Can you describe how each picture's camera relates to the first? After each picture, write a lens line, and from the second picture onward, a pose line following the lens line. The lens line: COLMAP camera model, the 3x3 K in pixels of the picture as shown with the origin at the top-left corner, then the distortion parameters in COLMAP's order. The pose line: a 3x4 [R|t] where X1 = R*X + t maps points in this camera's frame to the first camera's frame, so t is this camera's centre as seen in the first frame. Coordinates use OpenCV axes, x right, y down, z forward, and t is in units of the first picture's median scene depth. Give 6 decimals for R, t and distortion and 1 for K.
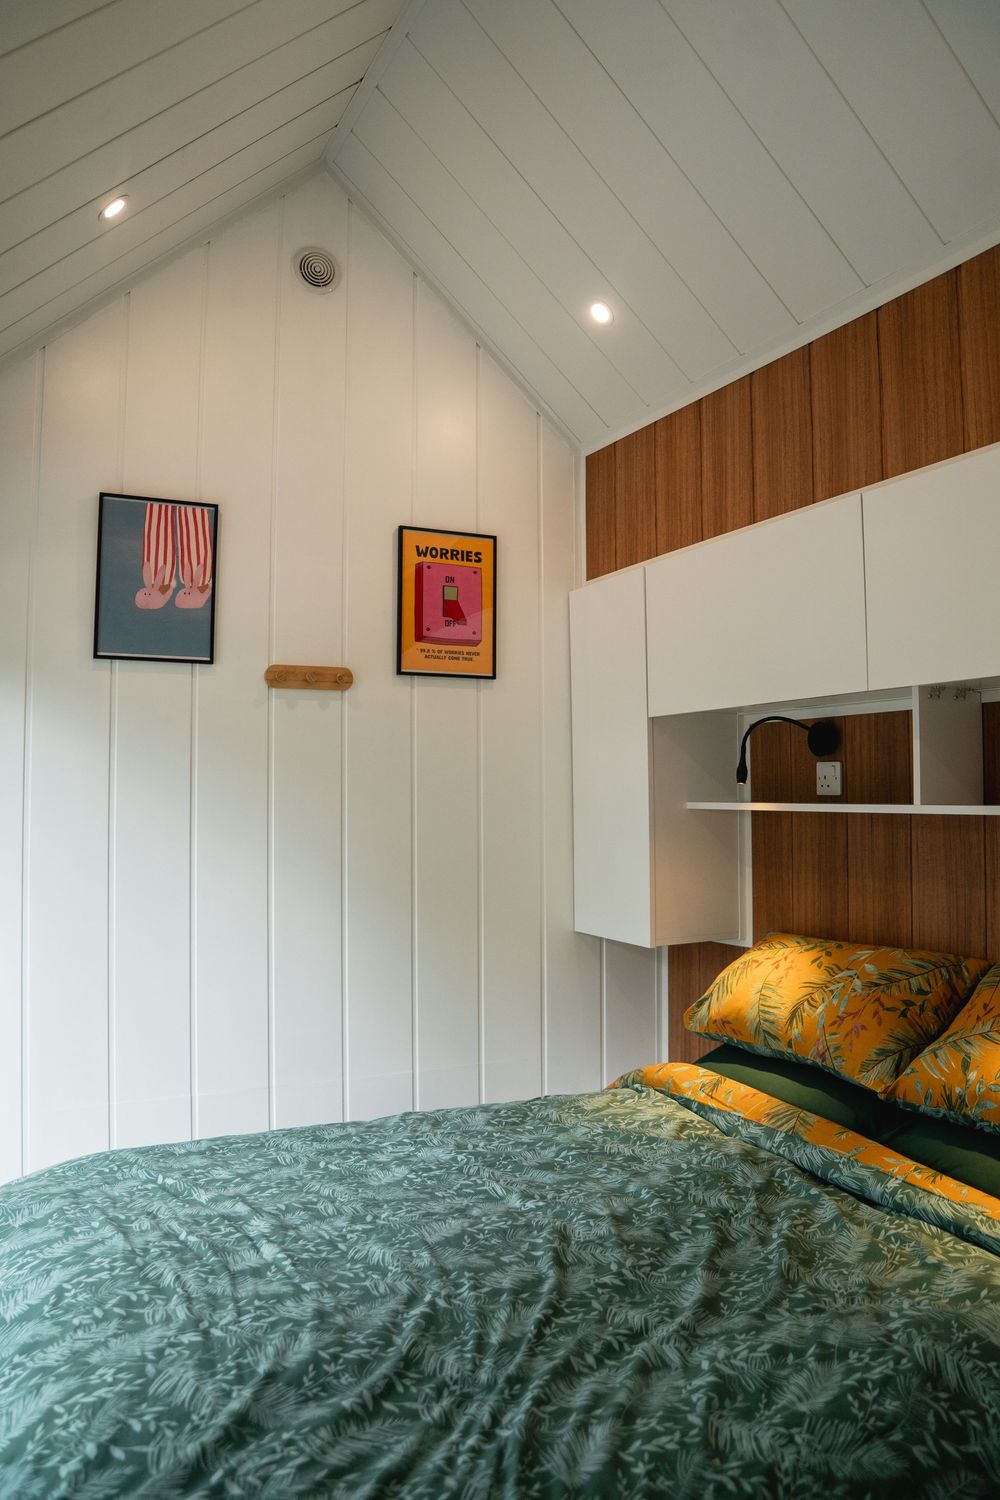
lens RADIAL K [[1063.9, 0, 487.9], [0, 1063.9, 730.6], [0, 0, 1]] dist [-0.124922, 0.092737]
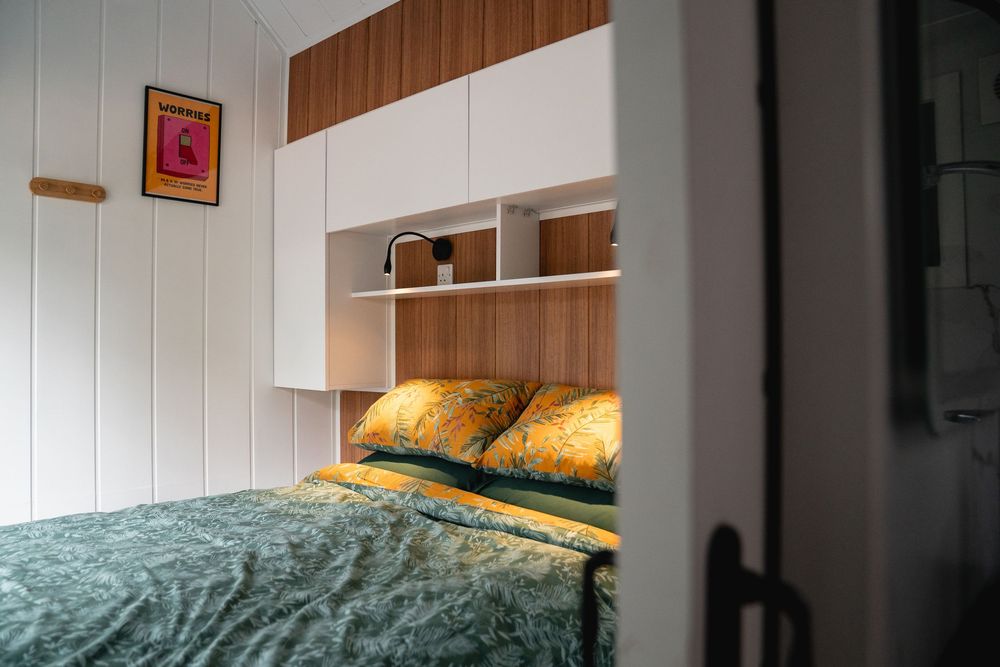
lens RADIAL K [[702.0, 0, 497.5], [0, 702.0, 337.5], [0, 0, 1]] dist [-0.133923, 0.098093]
pose [[0.932267, 0.006980, 0.361704, 0.034050], [-0.022407, 0.999008, 0.038474, 0.113633], [-0.361077, -0.043972, 0.931499, 0.027471]]
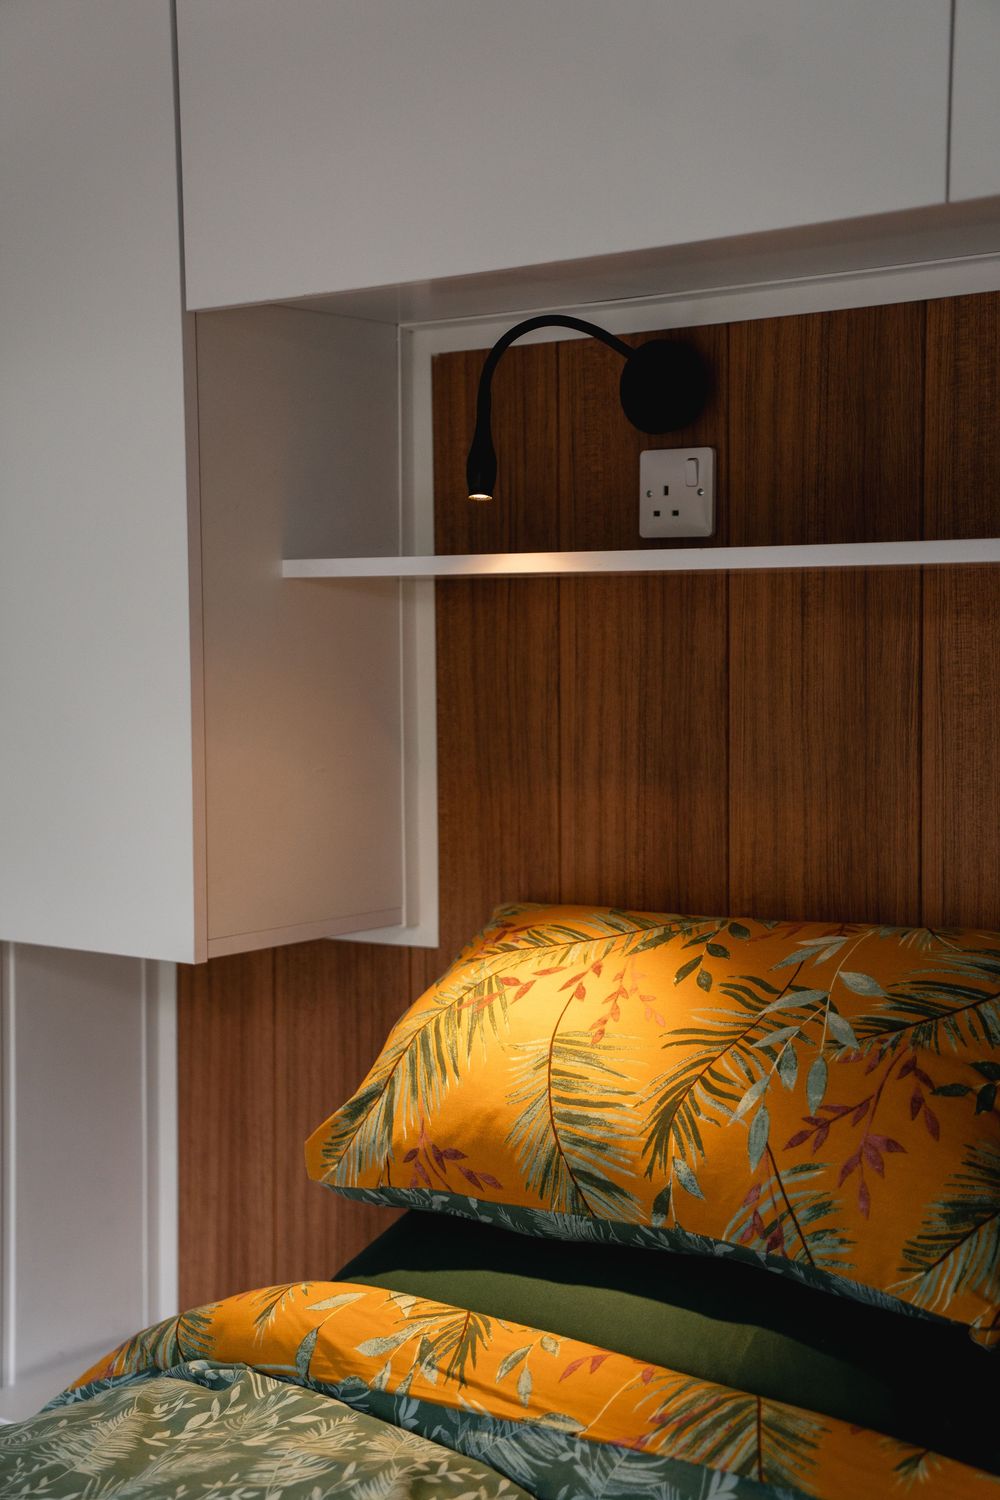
lens RADIAL K [[2236.5, 0, 504.1], [0, 2236.5, 743.0], [0, 0, 1]] dist [0.209630, 0.133549]
pose [[0.902331, -0.025018, 0.430318, -0.098908], [-0.020817, 0.994620, 0.101476, 0.065340], [-0.430541, -0.100523, 0.896956, 0.351263]]
